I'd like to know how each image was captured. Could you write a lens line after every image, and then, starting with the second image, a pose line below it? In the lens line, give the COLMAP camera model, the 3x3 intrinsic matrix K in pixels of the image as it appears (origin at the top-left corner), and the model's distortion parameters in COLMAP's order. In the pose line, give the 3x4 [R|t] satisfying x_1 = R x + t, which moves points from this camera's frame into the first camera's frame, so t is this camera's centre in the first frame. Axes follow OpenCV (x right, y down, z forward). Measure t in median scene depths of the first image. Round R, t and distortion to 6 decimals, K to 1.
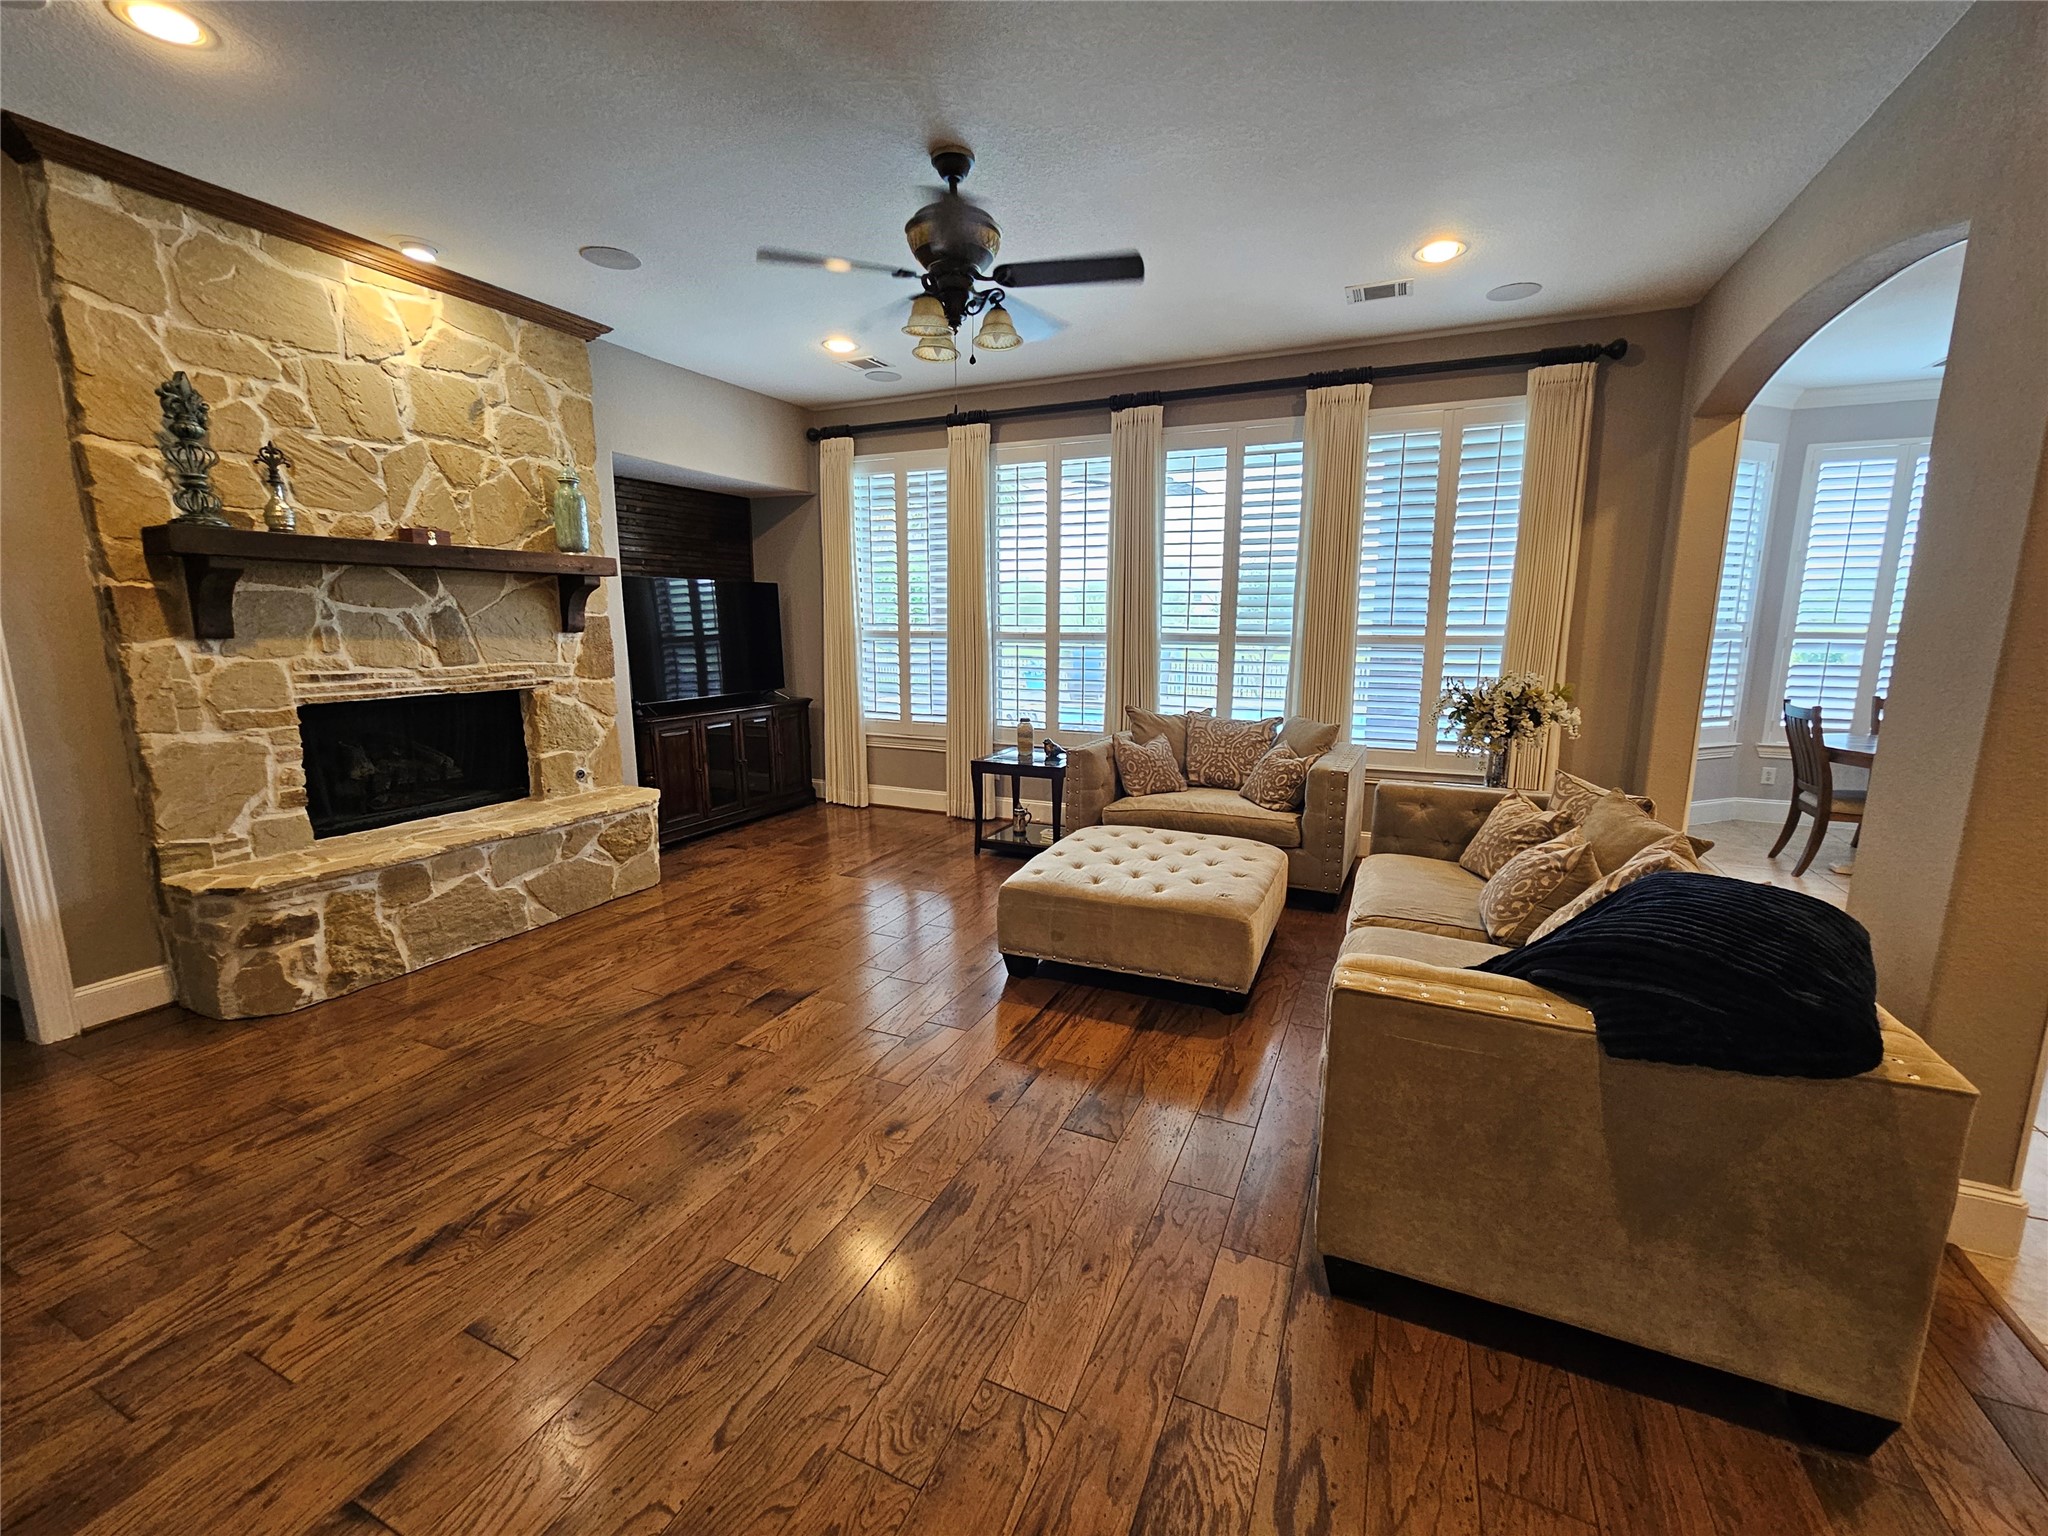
lens RADIAL K [[846.3, 0, 1042.8], [0, 846.3, 762.4], [0, 0, 1]] dist [0.002736, 0.000406]
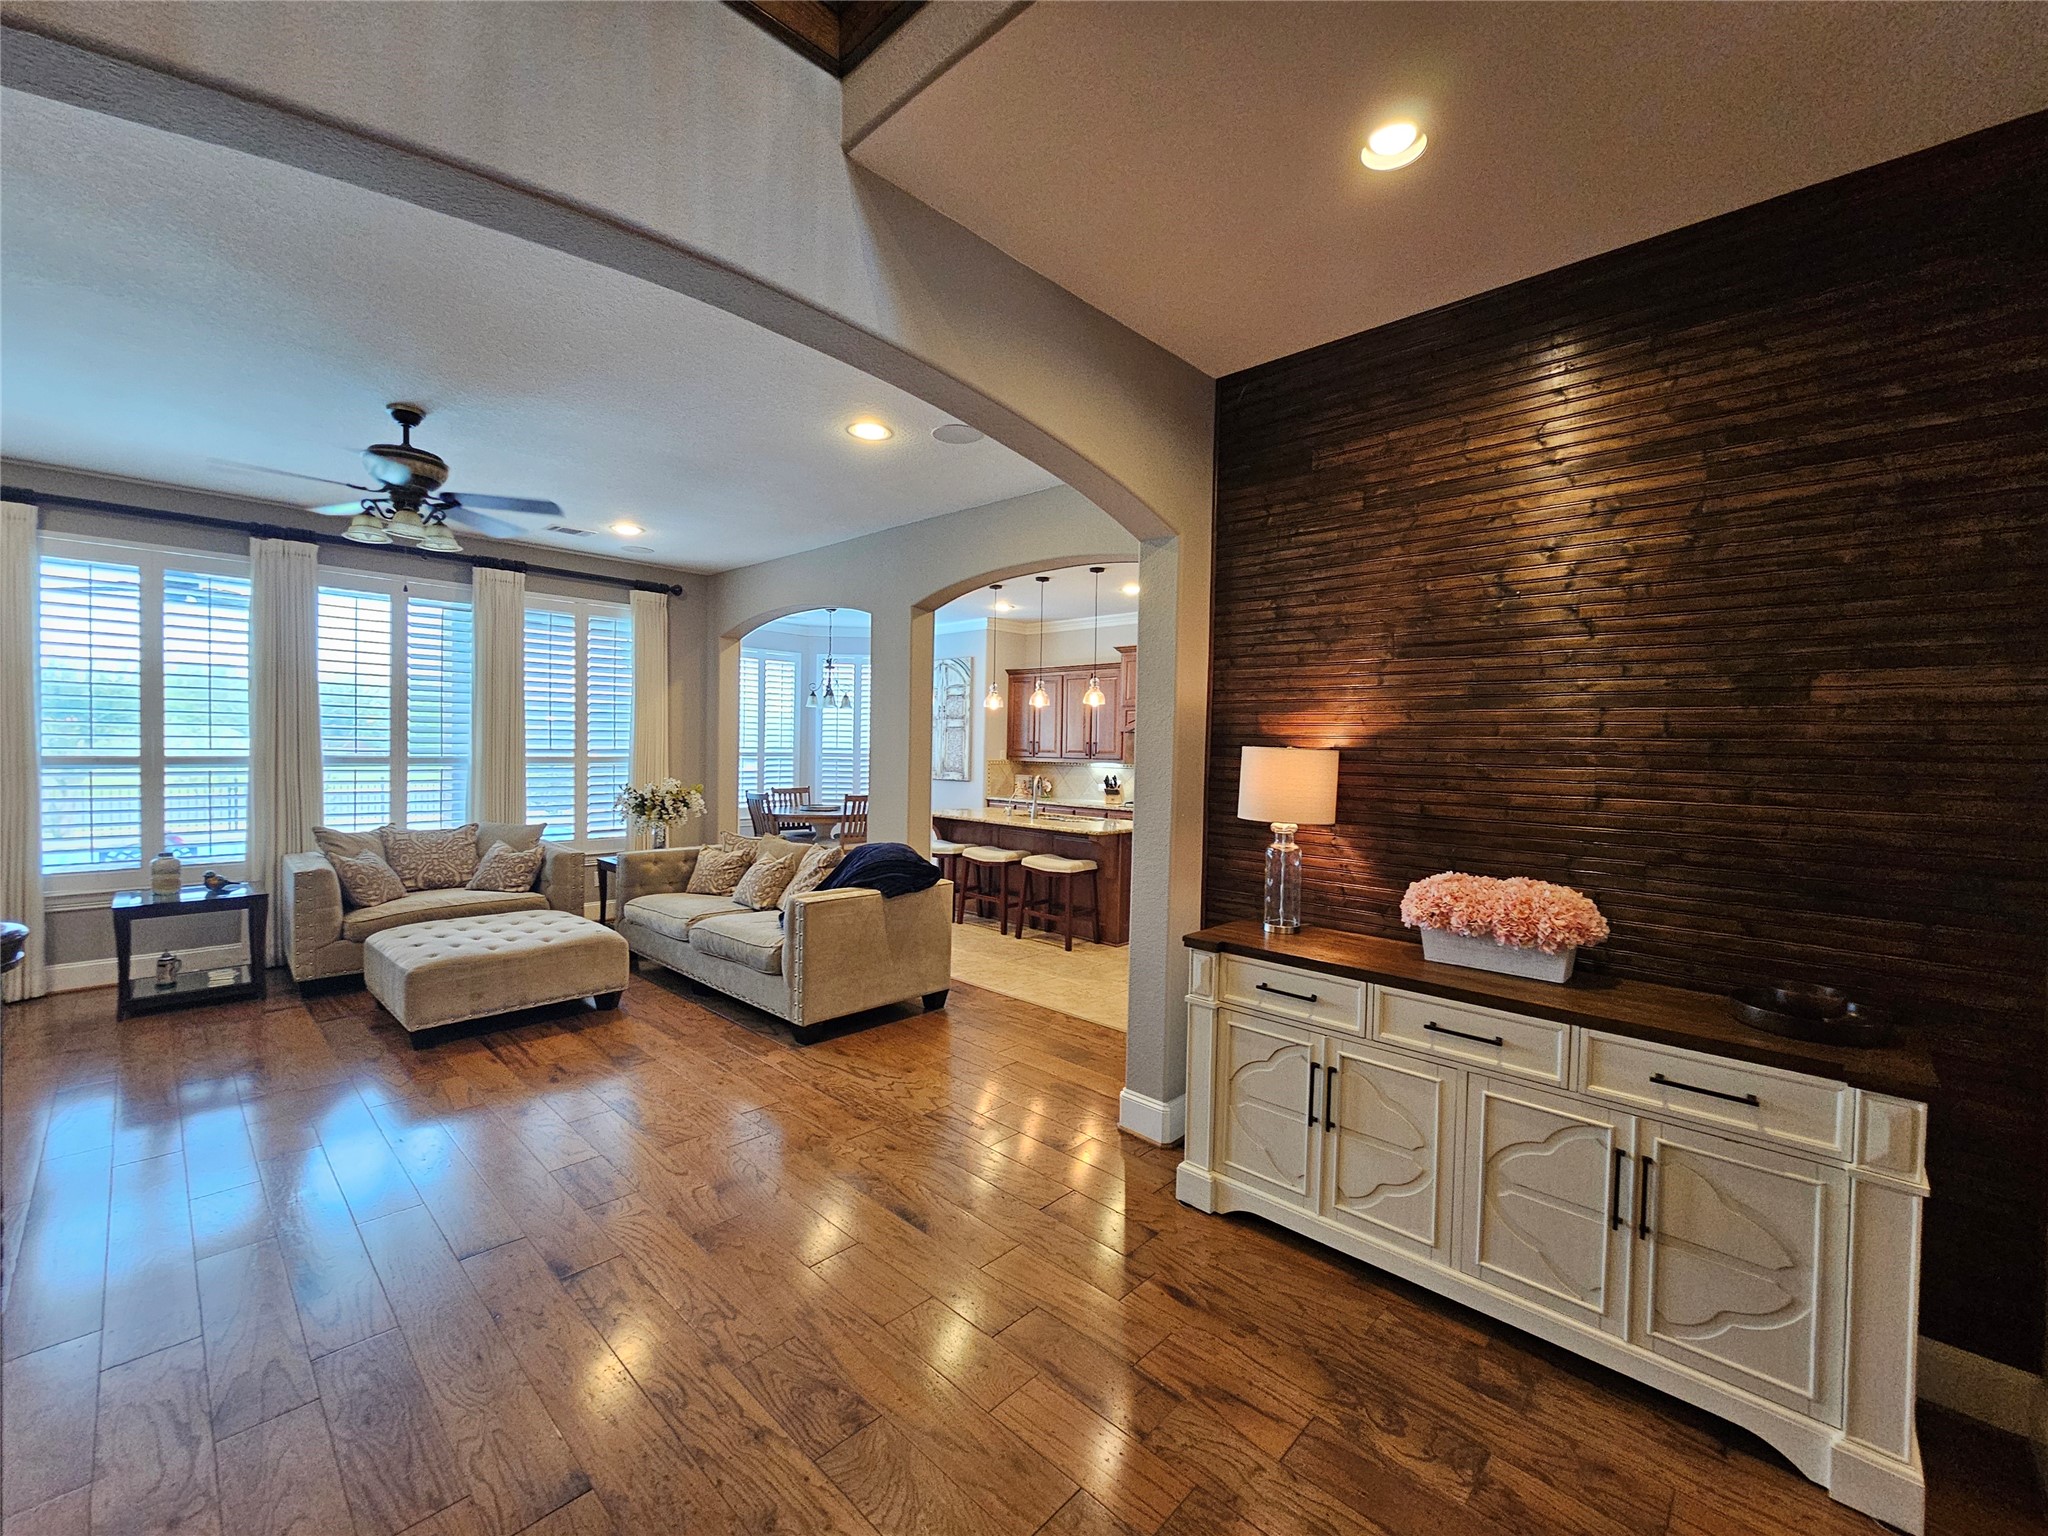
lens RADIAL K [[846.3, 0, 1042.8], [0, 846.3, 762.4], [0, 0, 1]] dist [0.002736, 0.000406]
pose [[0.331882, -0.016655, 0.943174, -0.665291], [0.141778, 0.989368, -0.032418, 0.015171], [-0.932606, 0.144480, 0.330715, -0.192146]]
